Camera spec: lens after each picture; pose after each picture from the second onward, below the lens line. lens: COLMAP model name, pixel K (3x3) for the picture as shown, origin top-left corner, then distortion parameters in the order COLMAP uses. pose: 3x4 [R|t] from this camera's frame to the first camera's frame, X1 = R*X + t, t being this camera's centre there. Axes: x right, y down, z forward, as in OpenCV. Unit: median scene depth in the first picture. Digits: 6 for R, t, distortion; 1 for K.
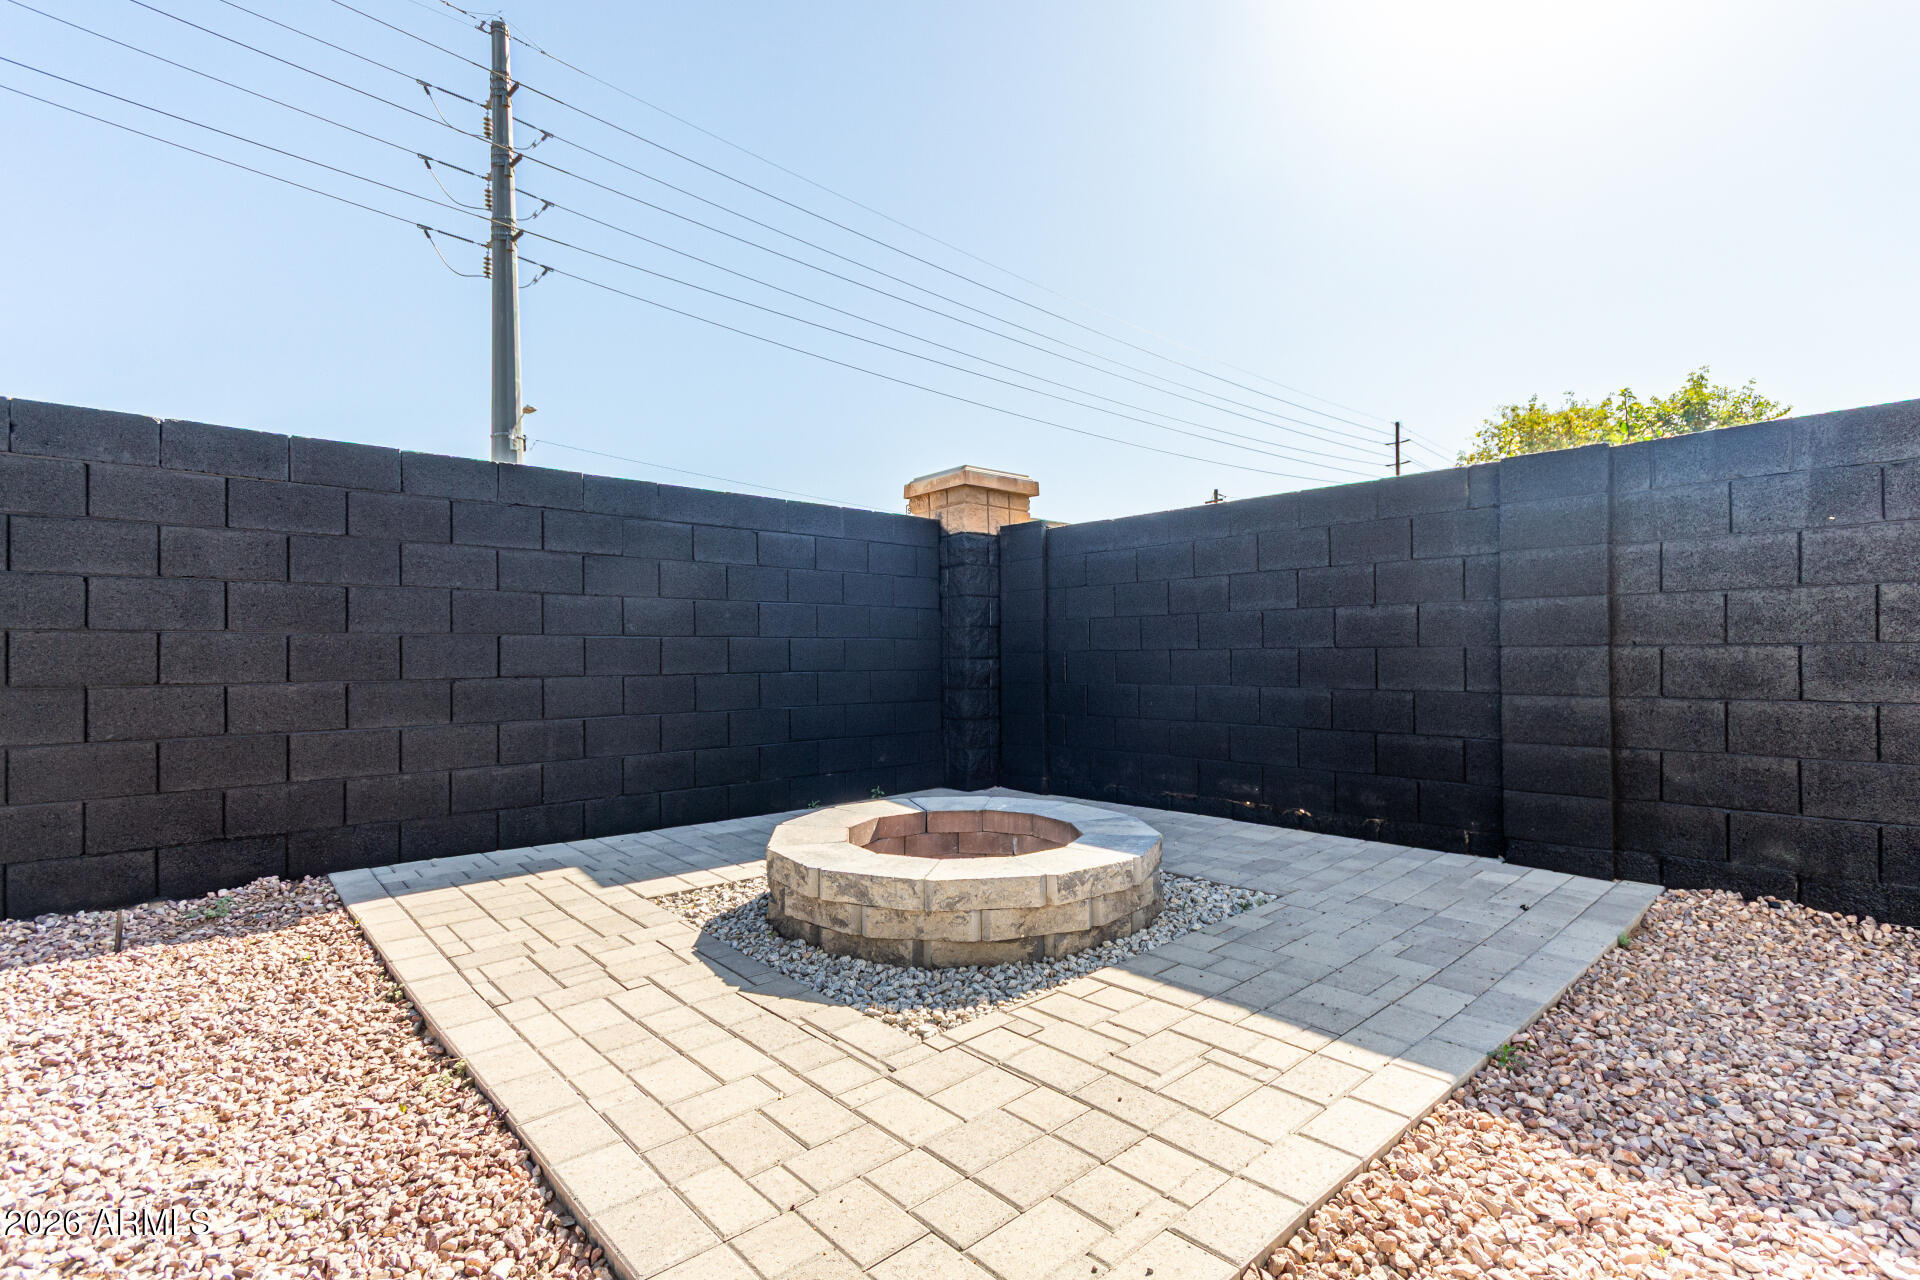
lens RADIAL K [[901.2, 0, 963.6], [0, 901.2, 645.6], [0, 0, 1]] dist [0.004477, -0.000274]
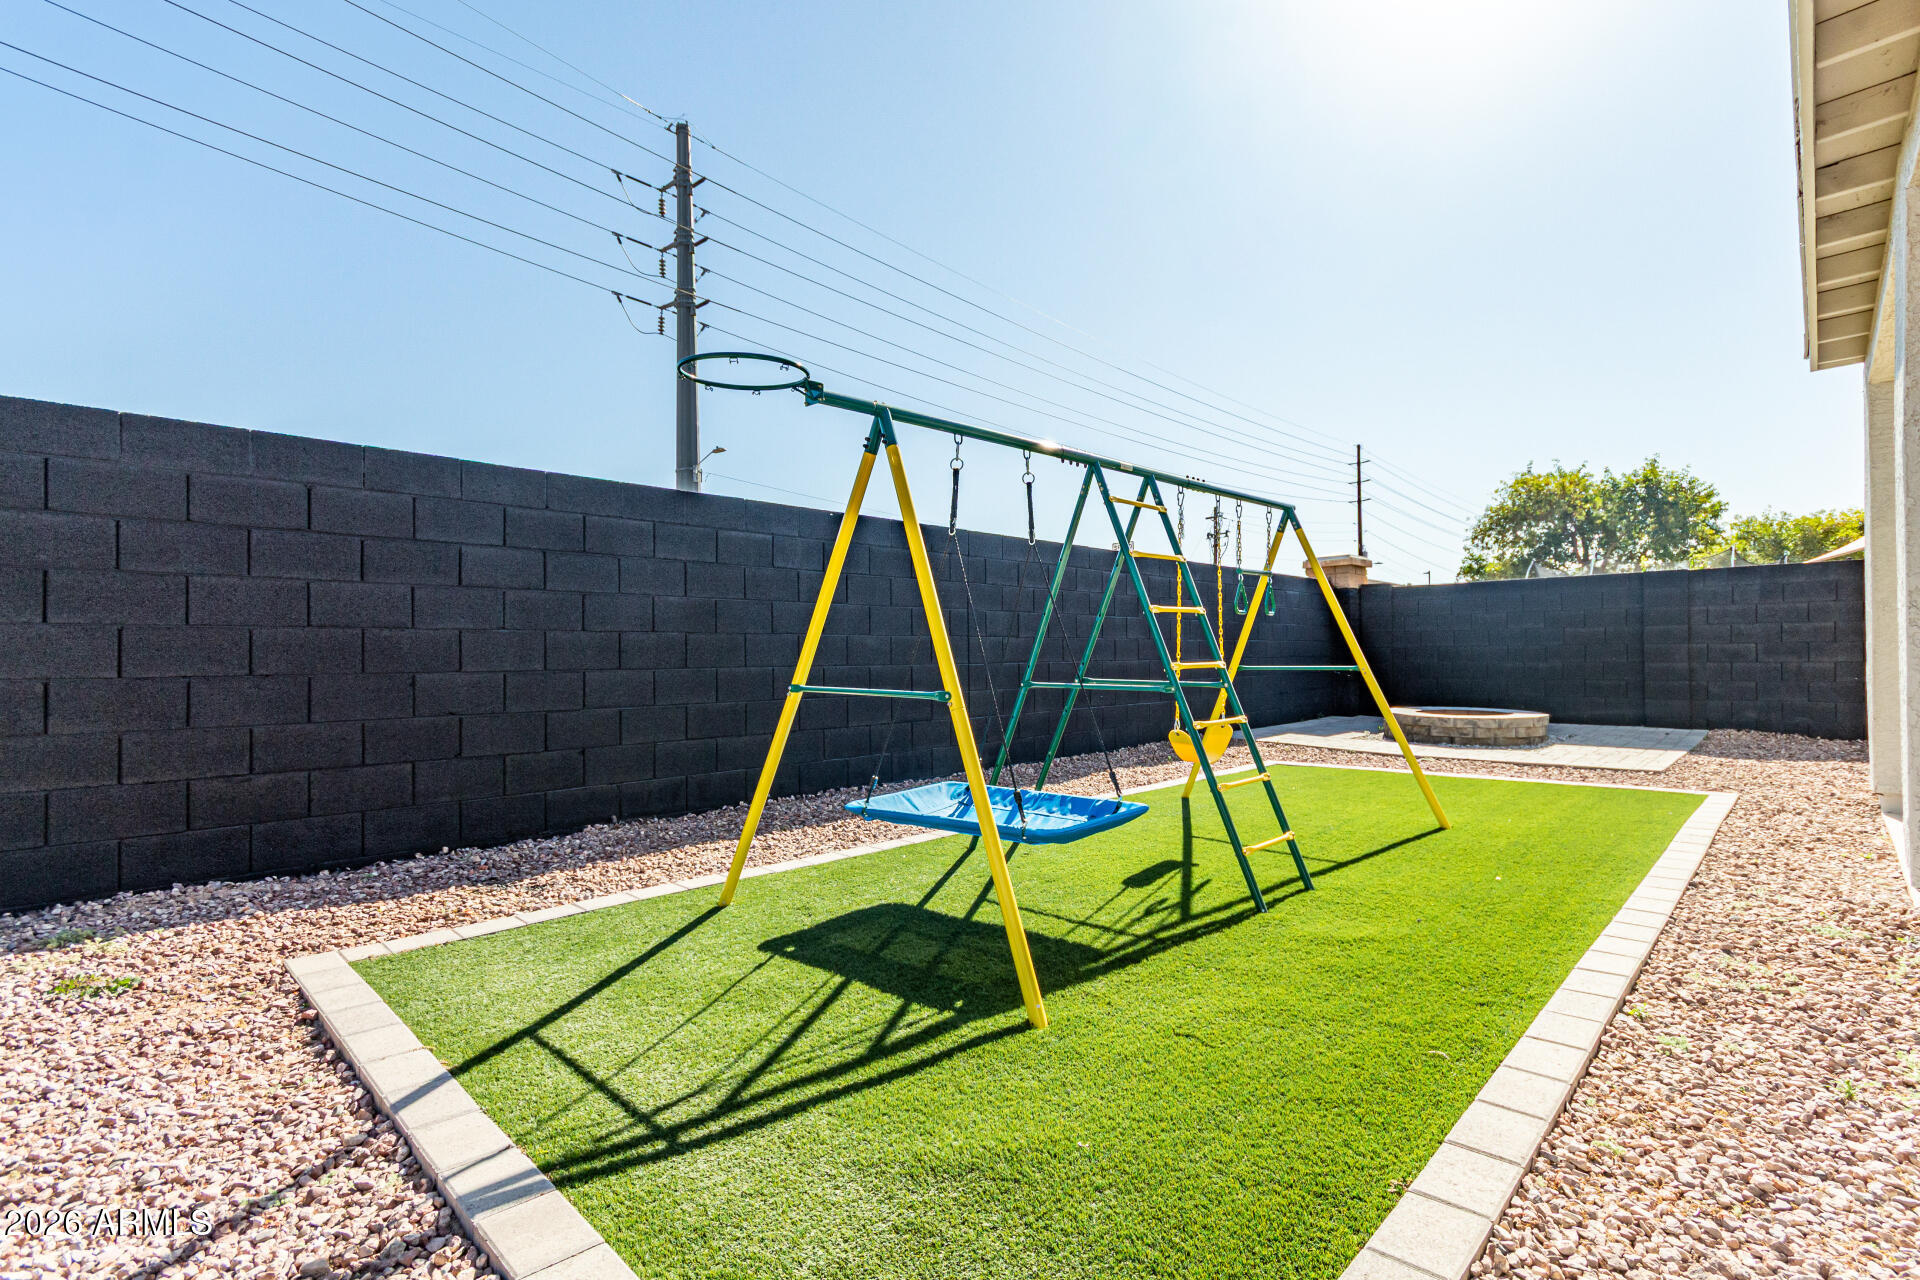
lens RADIAL K [[901.2, 0, 955.2], [0, 901.2, 647.0], [0, 0, 1]] dist [0.004477, -0.000274]
pose [[0.997776, -0.002379, 0.066619, -1.284377], [0.002095, 0.999988, 0.004334, -0.004374], [-0.066628, -0.004185, 0.997769, -1.208440]]
